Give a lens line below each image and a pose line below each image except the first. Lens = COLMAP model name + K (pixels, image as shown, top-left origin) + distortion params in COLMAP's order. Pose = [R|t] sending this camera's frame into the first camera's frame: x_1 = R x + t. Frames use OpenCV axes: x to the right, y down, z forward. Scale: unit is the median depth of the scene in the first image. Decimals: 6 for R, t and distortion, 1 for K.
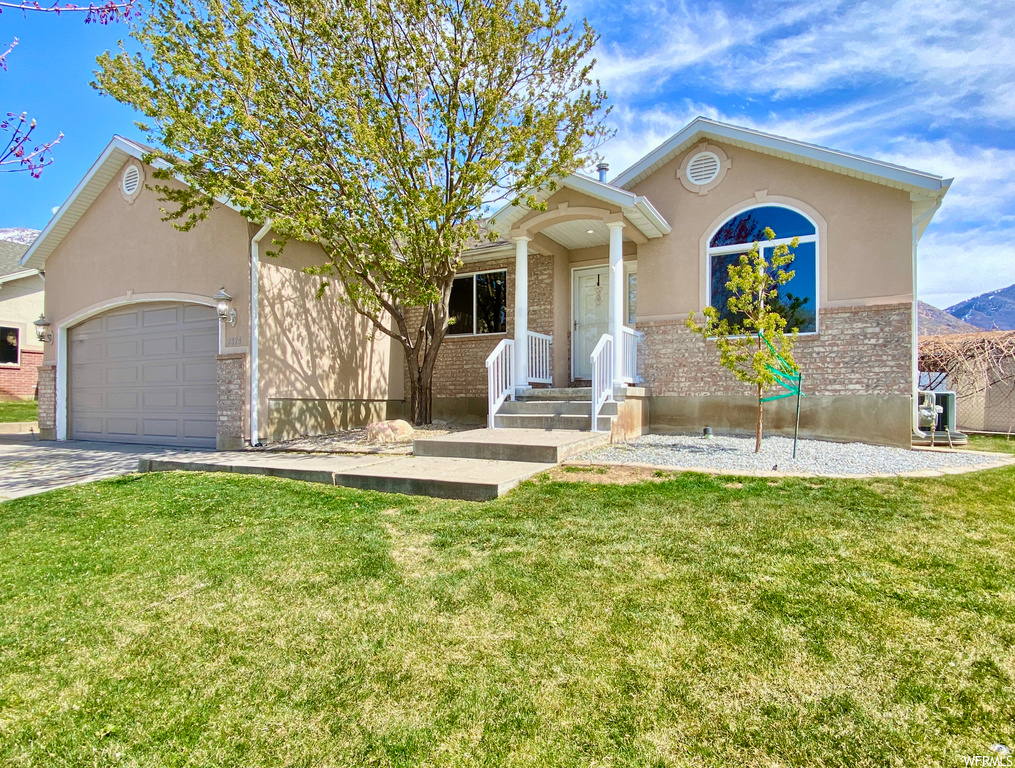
lens RADIAL K [[530.3, 0, 523.8], [0, 530.3, 398.2], [0, 0, 1]] dist [0.045450, -0.000058]
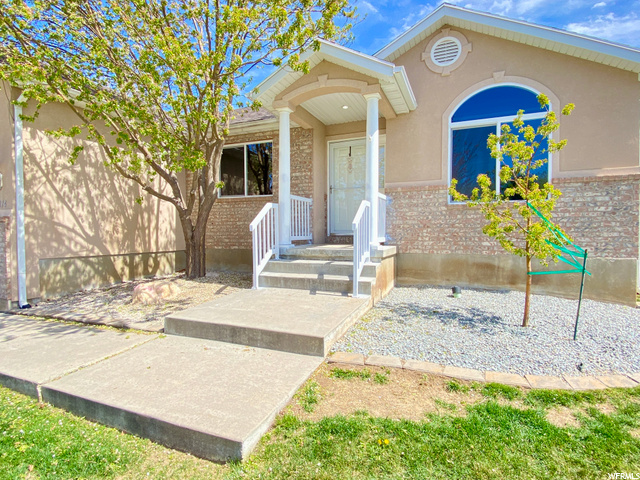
lens RADIAL K [[335.2, 0, 320.0], [0, 335.2, 240.0], [0, 0, 1]] dist [0.021990, -0.000986]
pose [[0.996016, -0.005821, 0.088987, 0.006282], [0.003482, 0.999645, 0.026414, -0.052977], [-0.089109, -0.025999, 0.995683, 0.305534]]
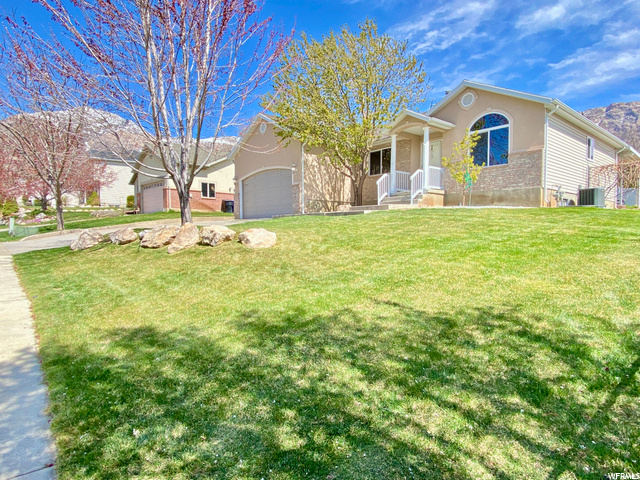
lens RADIAL K [[368.4, 0, 320.0], [0, 368.4, 240.0], [0, 0, 1]] dist [0.056031, -0.000369]
pose [[0.930675, 0.009574, -0.365721, 0.333969], [0.002746, 0.999447, 0.033151, 0.154699], [0.365836, -0.031857, 0.930134, -0.852495]]
